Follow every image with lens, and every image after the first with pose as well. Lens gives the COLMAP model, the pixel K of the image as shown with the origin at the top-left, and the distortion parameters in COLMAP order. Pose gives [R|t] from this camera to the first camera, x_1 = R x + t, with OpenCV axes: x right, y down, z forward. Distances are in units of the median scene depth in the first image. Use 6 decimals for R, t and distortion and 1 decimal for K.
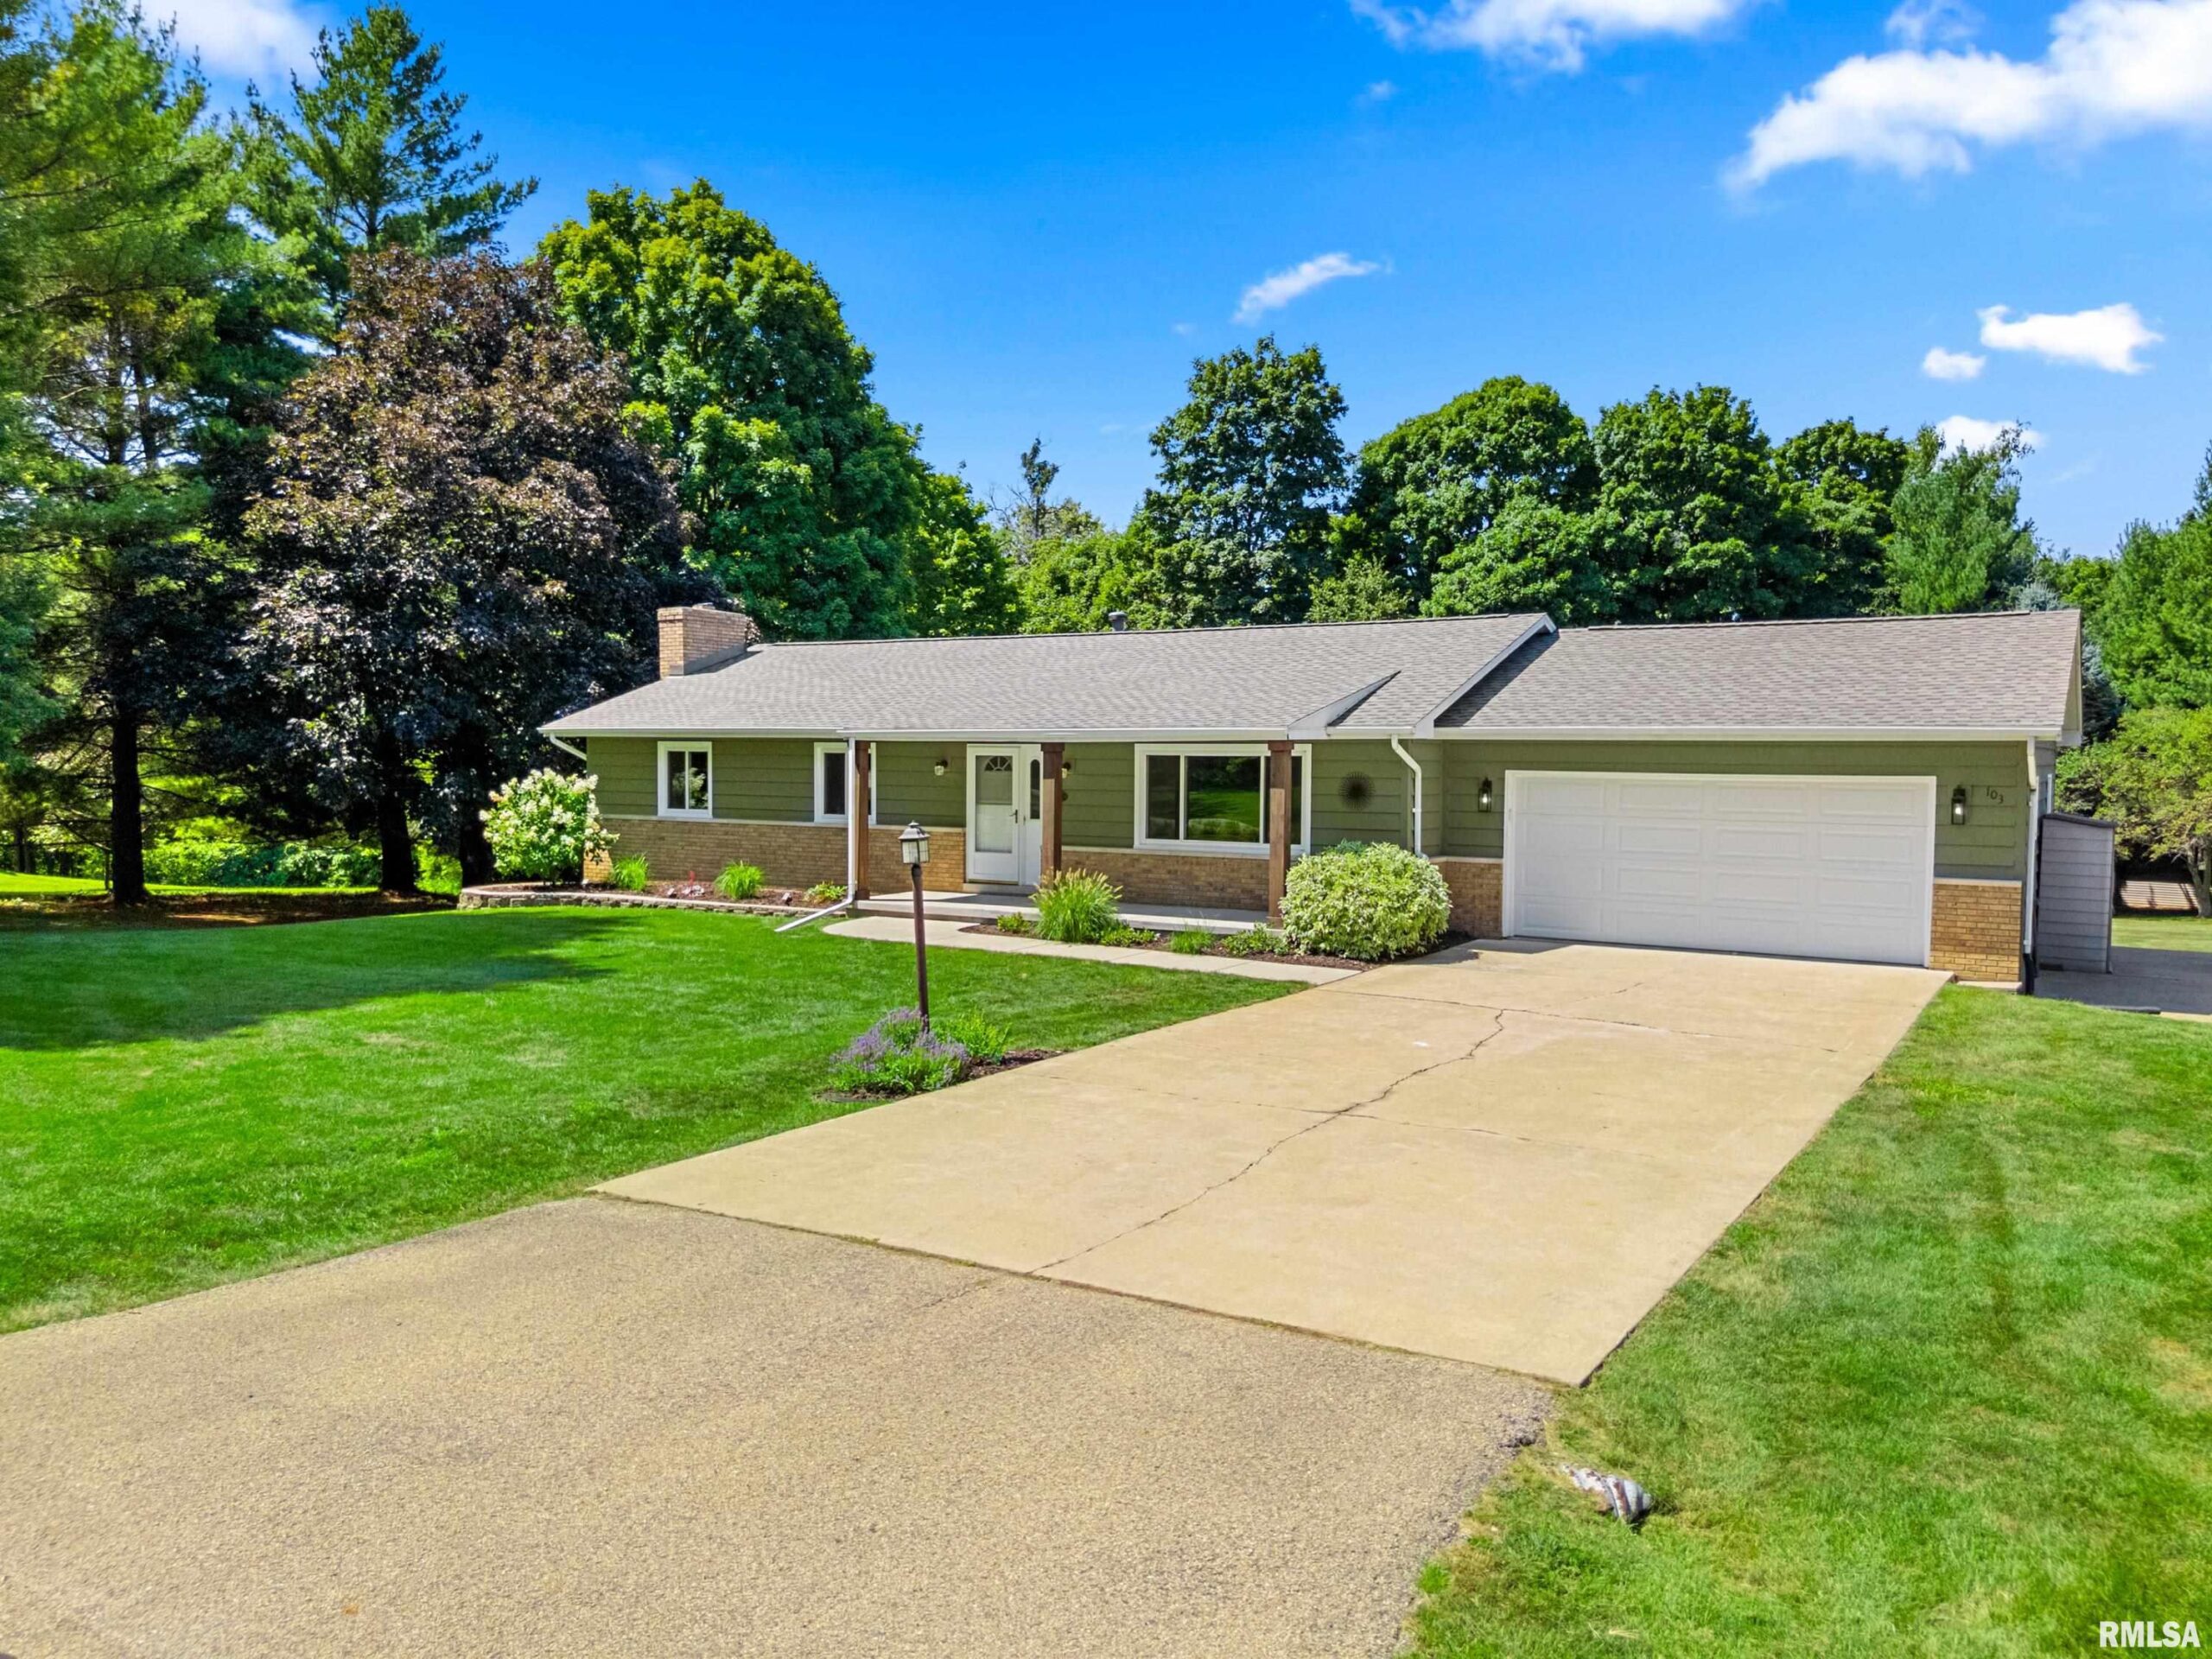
lens RADIAL K [[1705.8, 0, 1111.1], [0, 1705.8, 849.9], [0, 0, 1]] dist [0.041503, -0.009008]
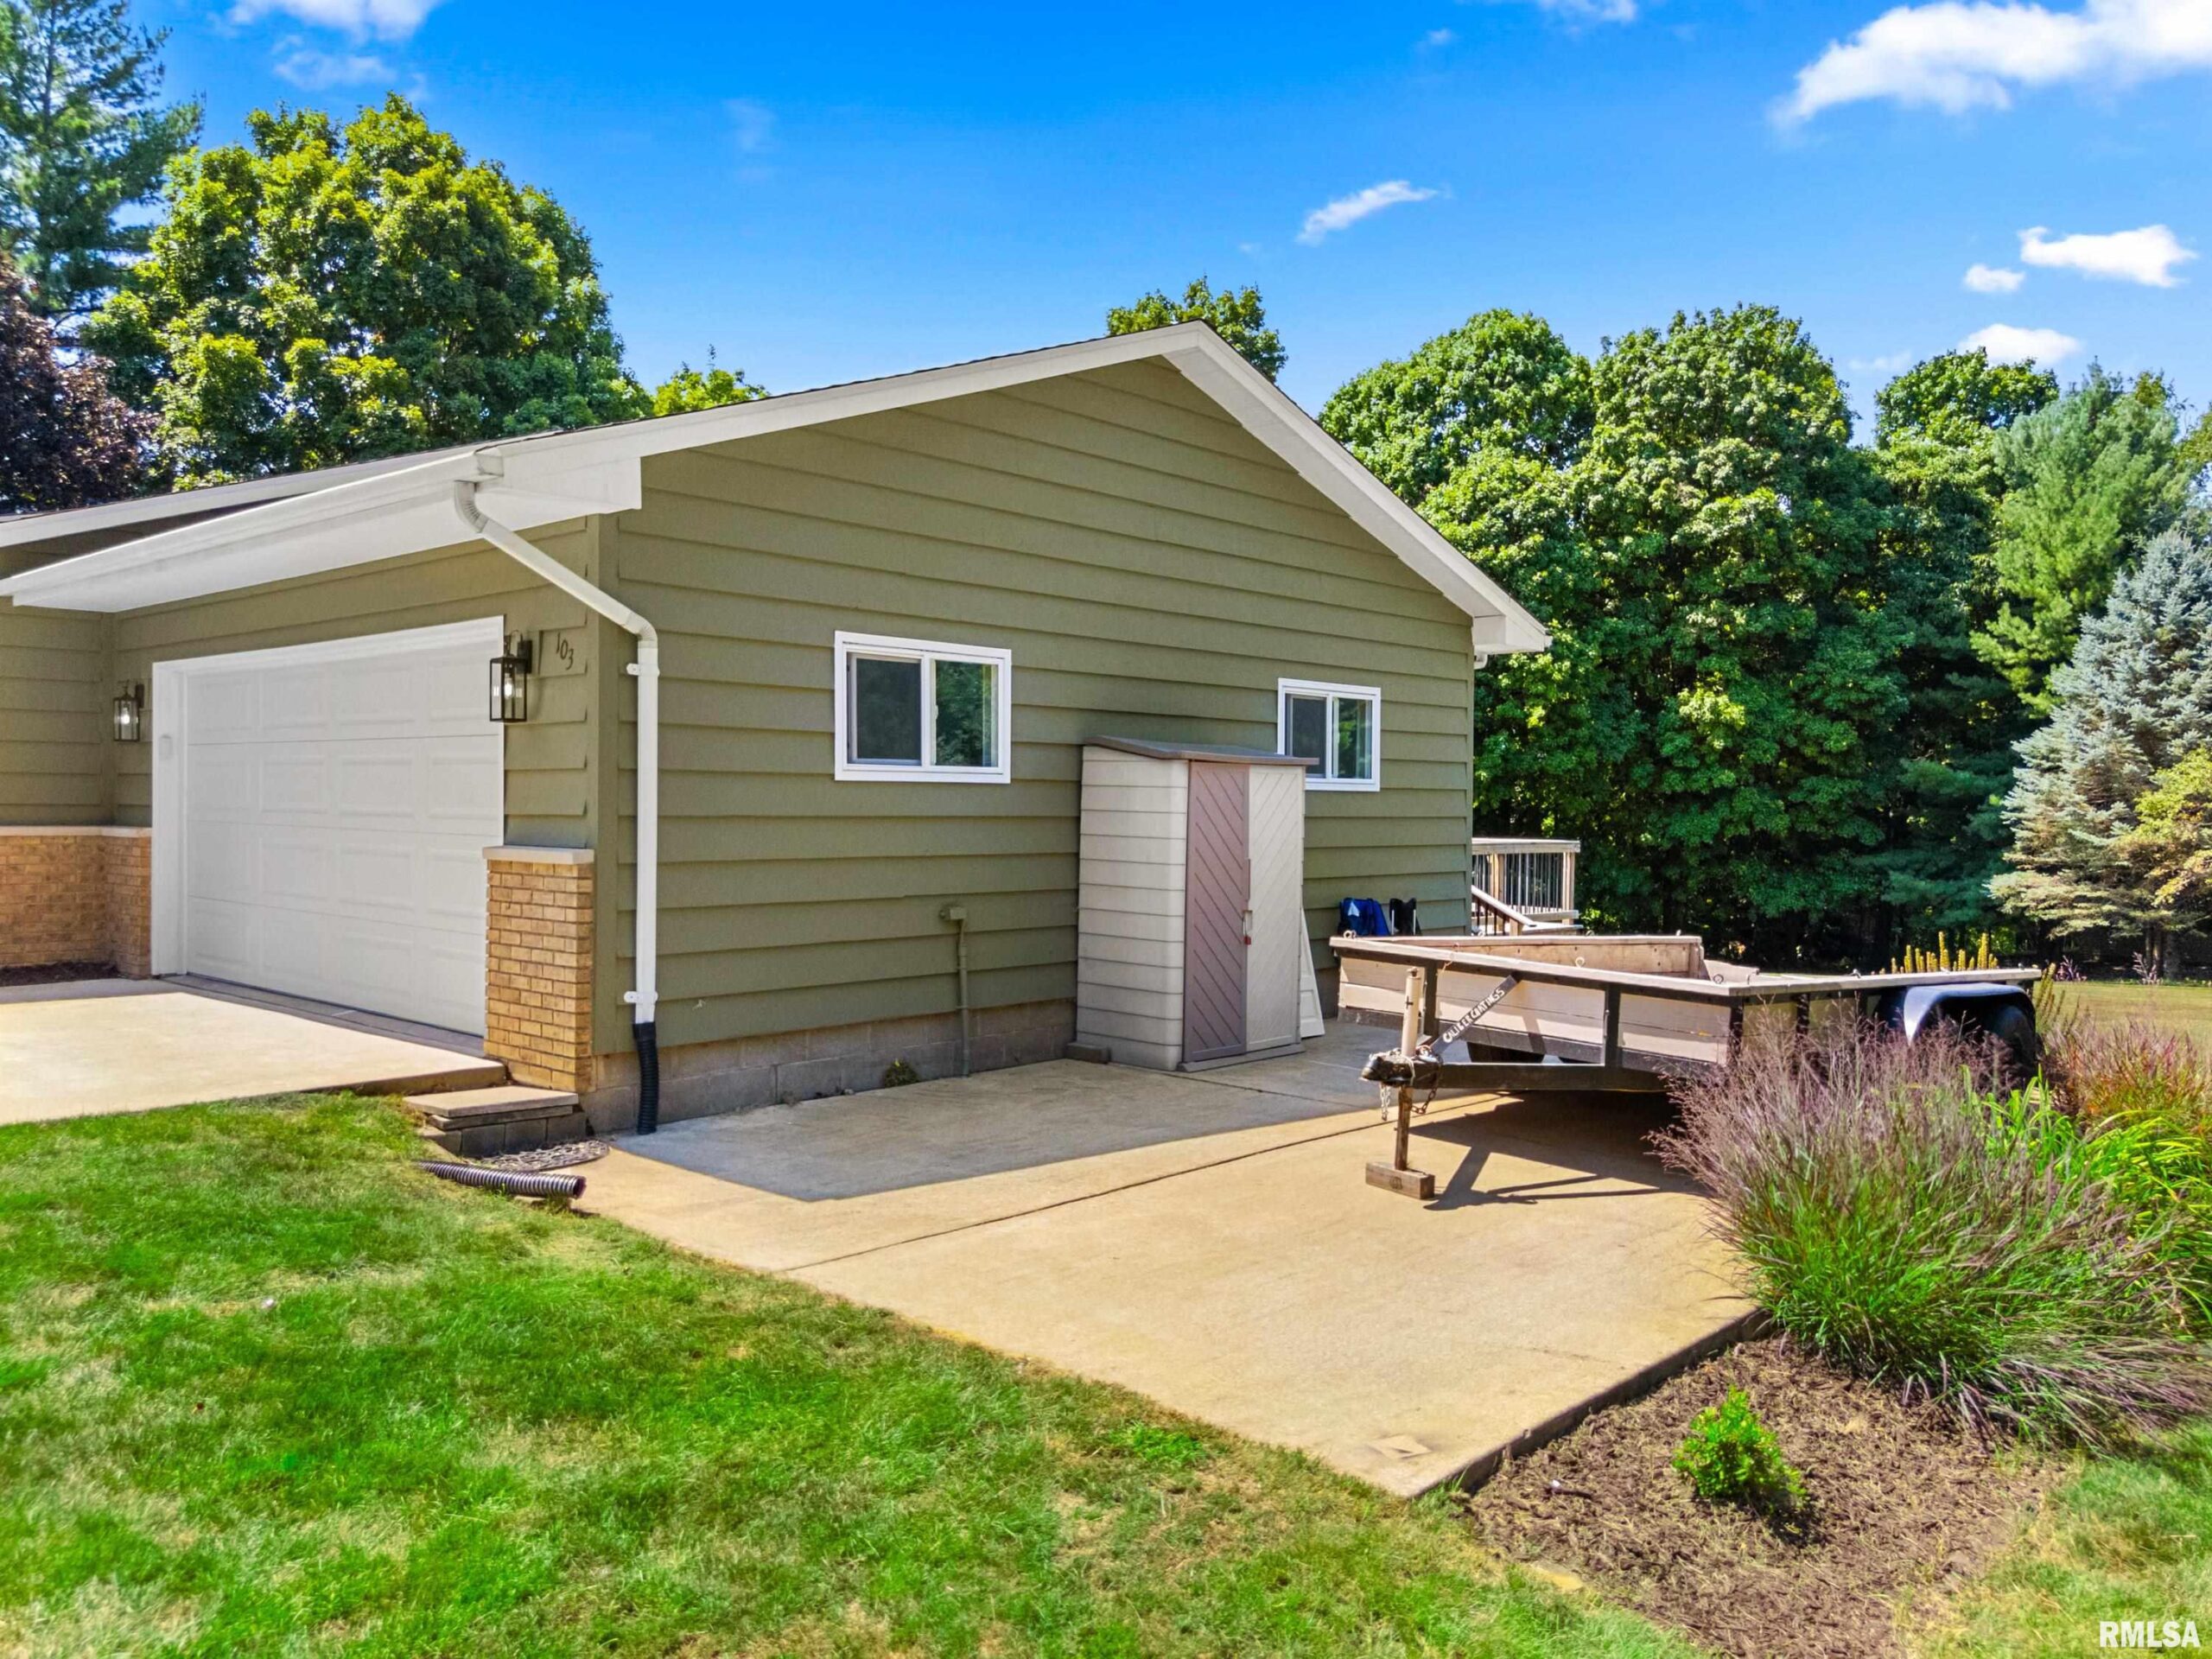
lens RADIAL K [[1705.8, 0, 1154.4], [0, 1705.8, 834.4], [0, 0, 1]] dist [0.041503, -0.009008]
pose [[0.982881, 0.001598, -0.184232, 0.238388], [-0.008557, 0.999279, -0.036982, 0.007899], [0.184040, 0.037926, 0.982187, 0.186590]]
